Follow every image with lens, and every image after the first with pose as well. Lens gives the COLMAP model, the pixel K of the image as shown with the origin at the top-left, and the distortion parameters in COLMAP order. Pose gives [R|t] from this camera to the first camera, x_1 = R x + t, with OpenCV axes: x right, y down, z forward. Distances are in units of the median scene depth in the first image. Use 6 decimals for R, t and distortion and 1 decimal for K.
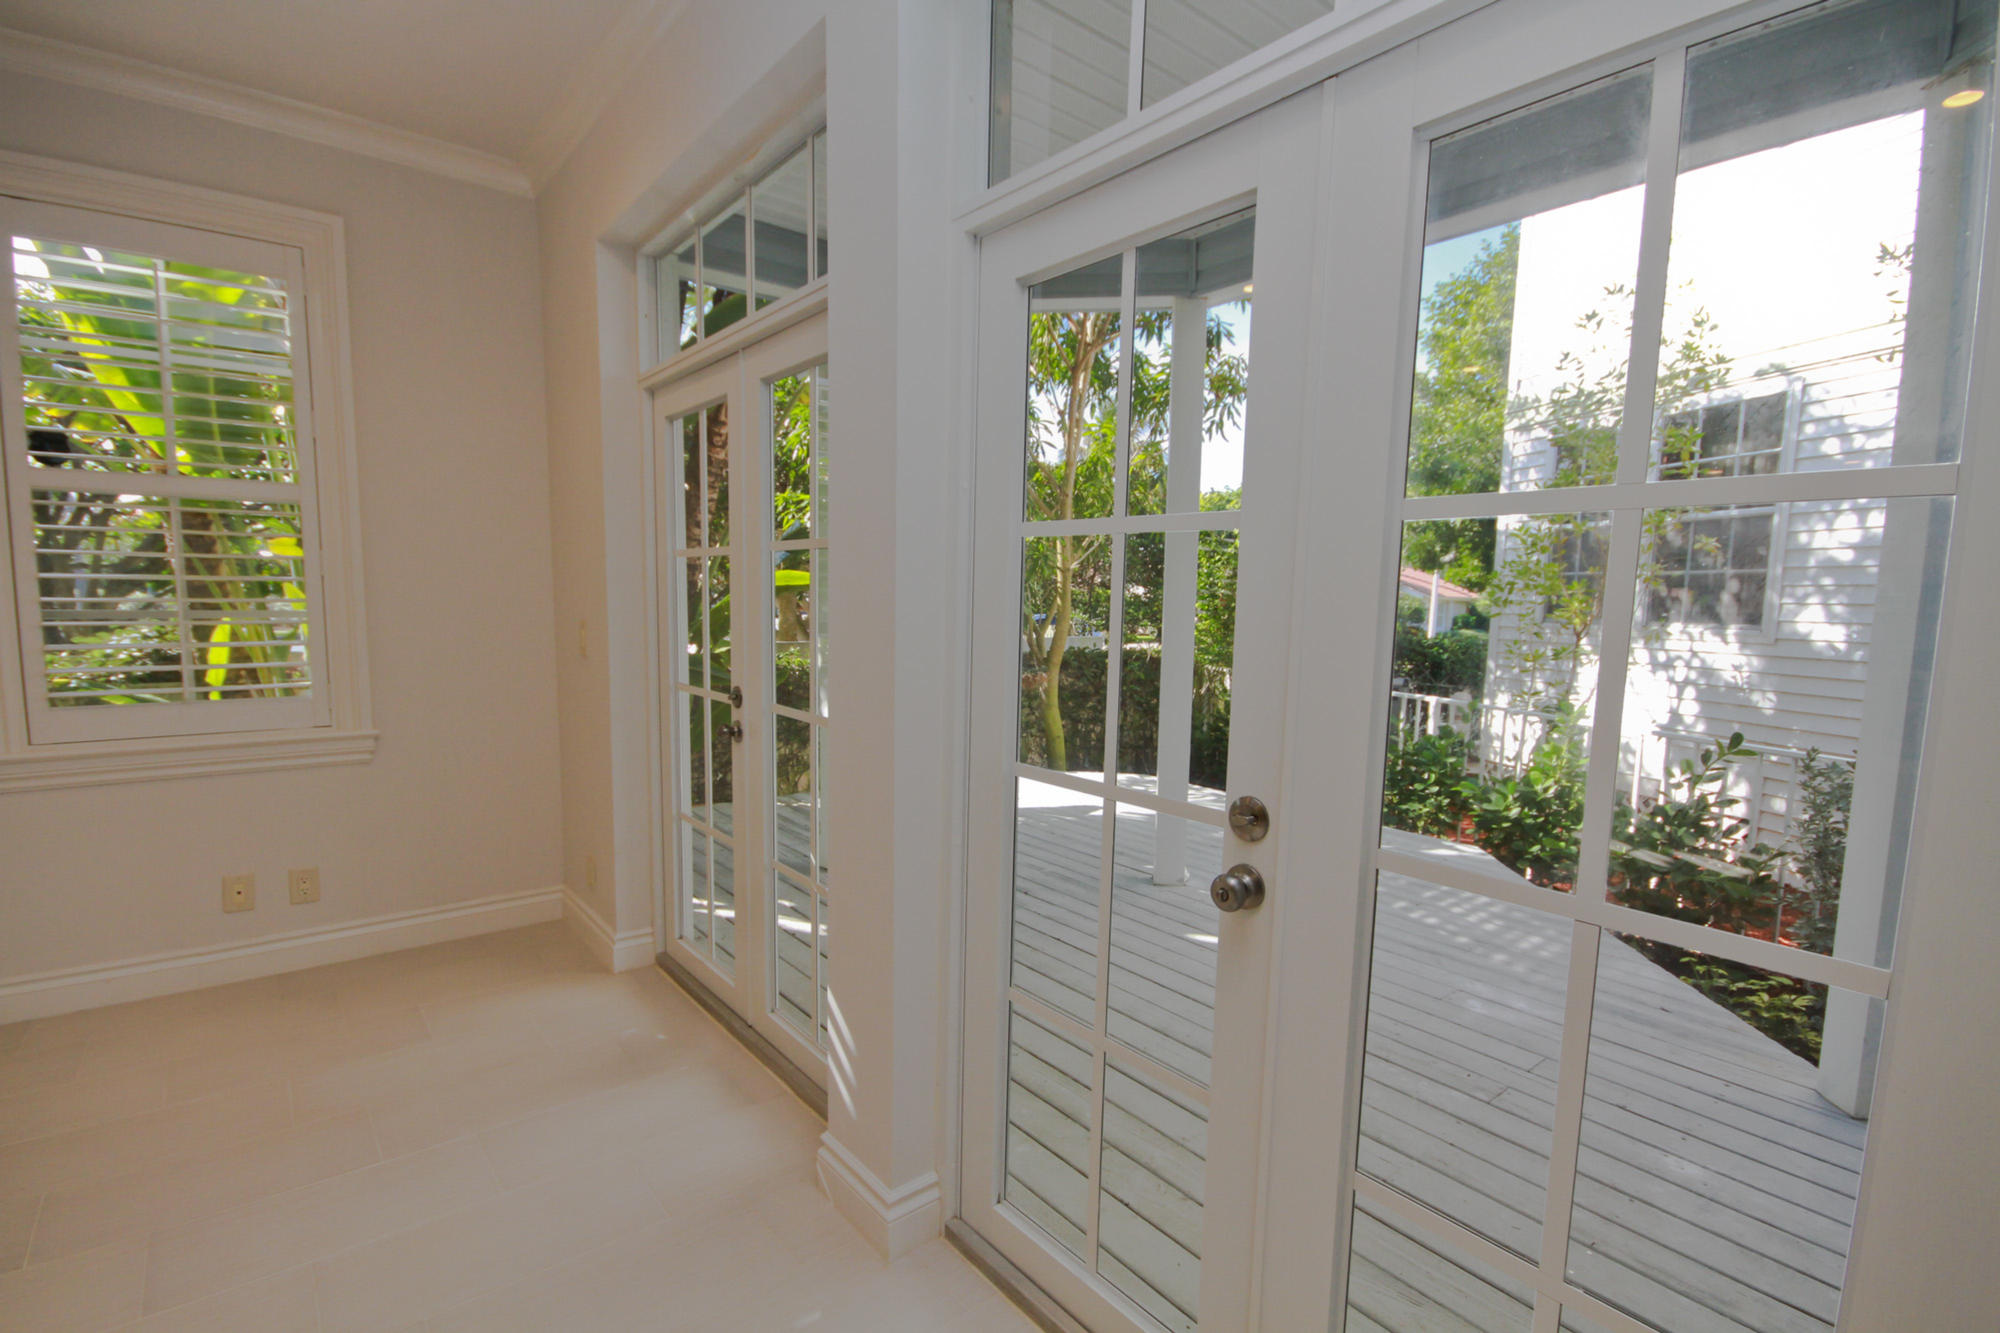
lens RADIAL K [[922.2, 0, 995.8], [0, 922.2, 673.9], [0, 0, 1]] dist [0.000335, -0.002169]
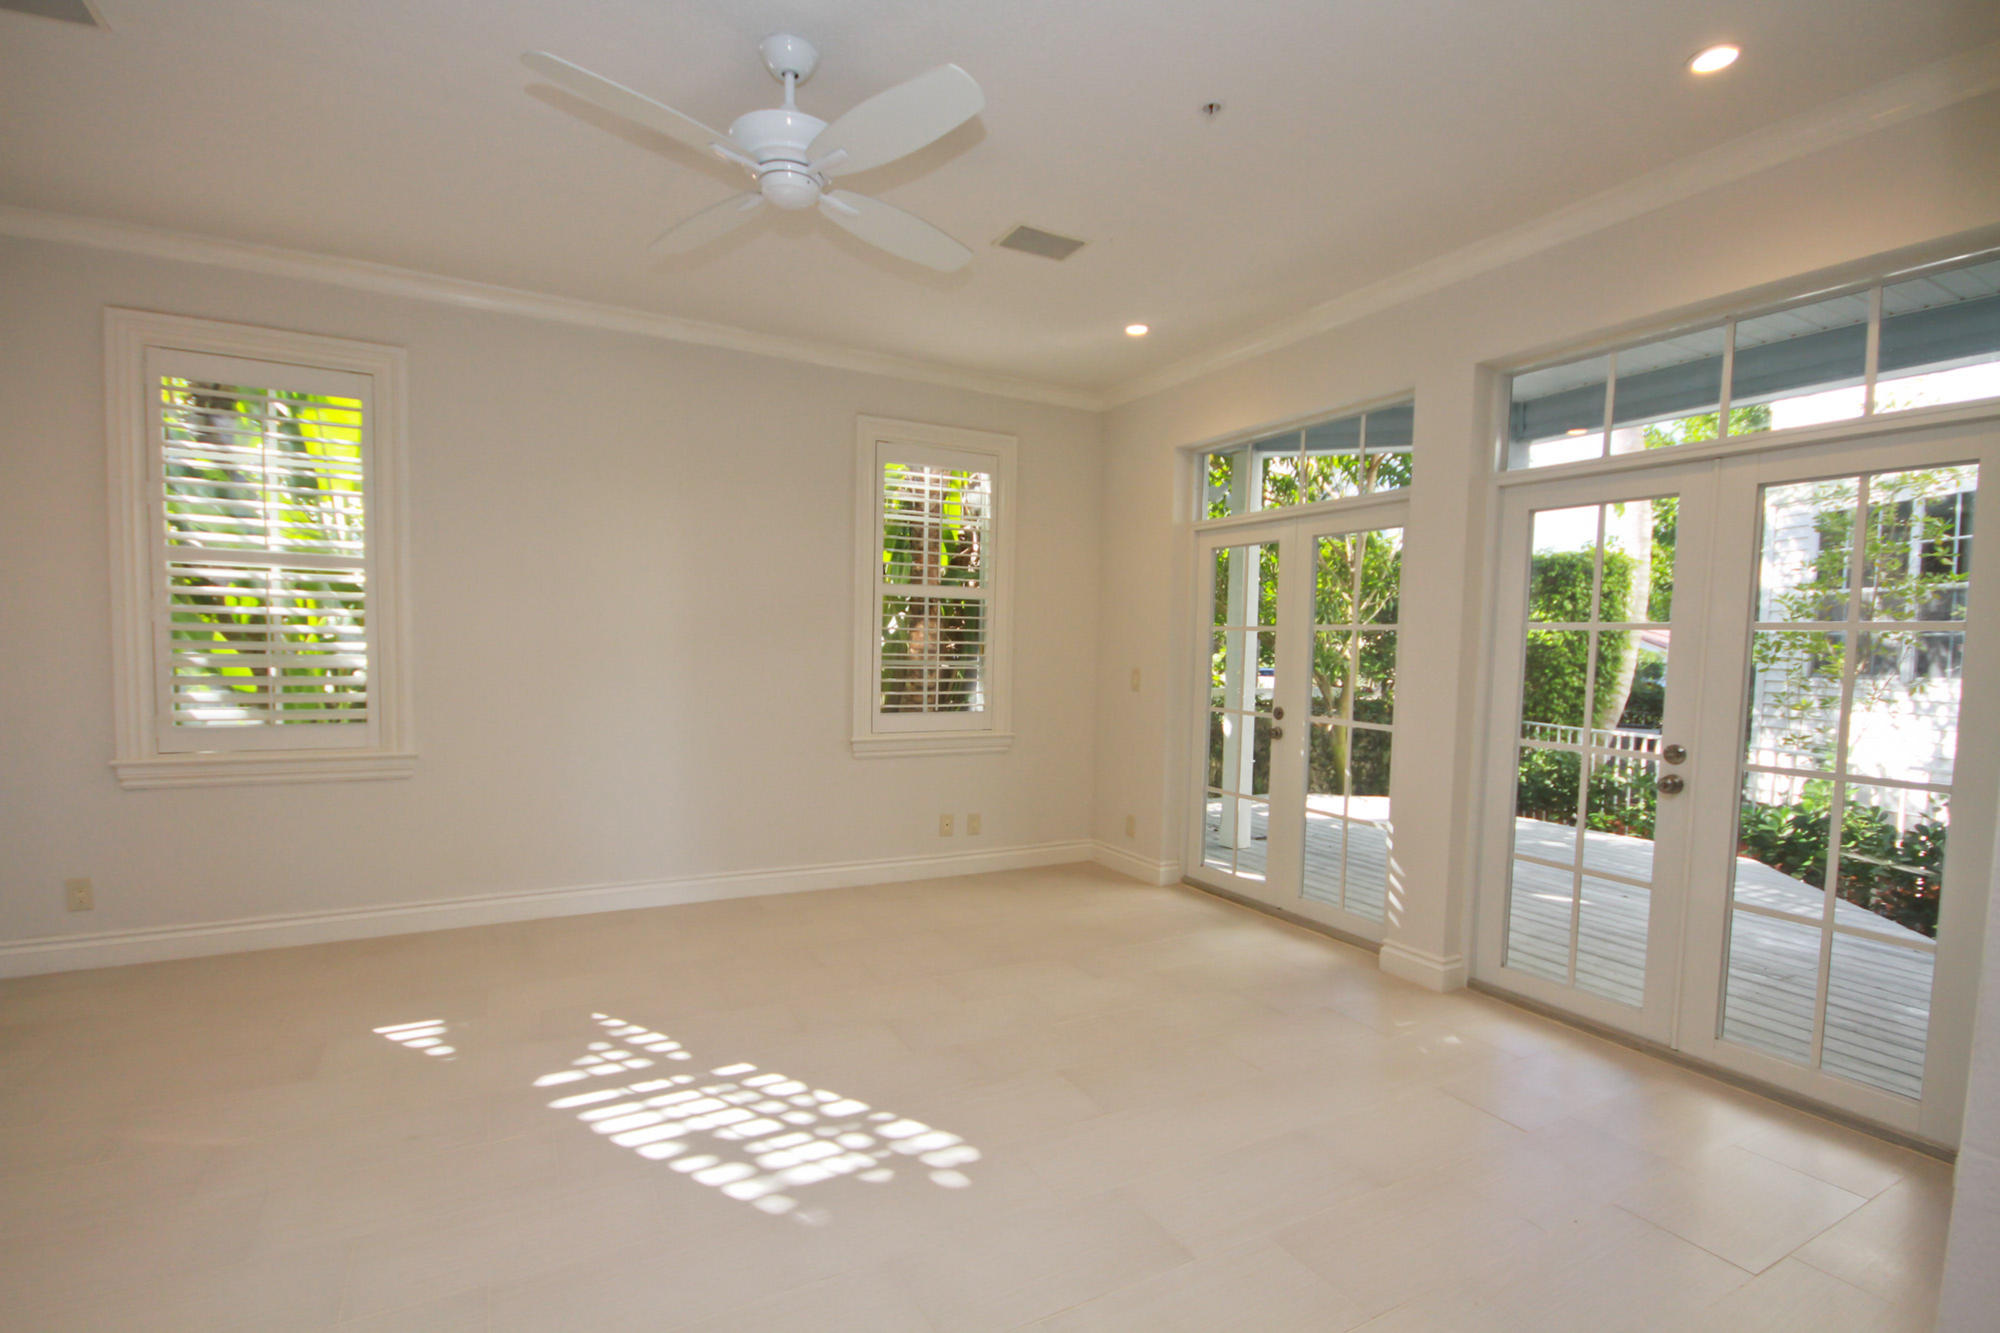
lens RADIAL K [[922.2, 0, 993.5], [0, 922.2, 673.6], [0, 0, 1]] dist [0.000335, -0.002169]
pose [[0.982381, 0.009158, -0.186665, -0.240128], [-0.019453, 0.998384, -0.053398, 0.026810], [0.185875, 0.056088, 0.980971, -0.395470]]
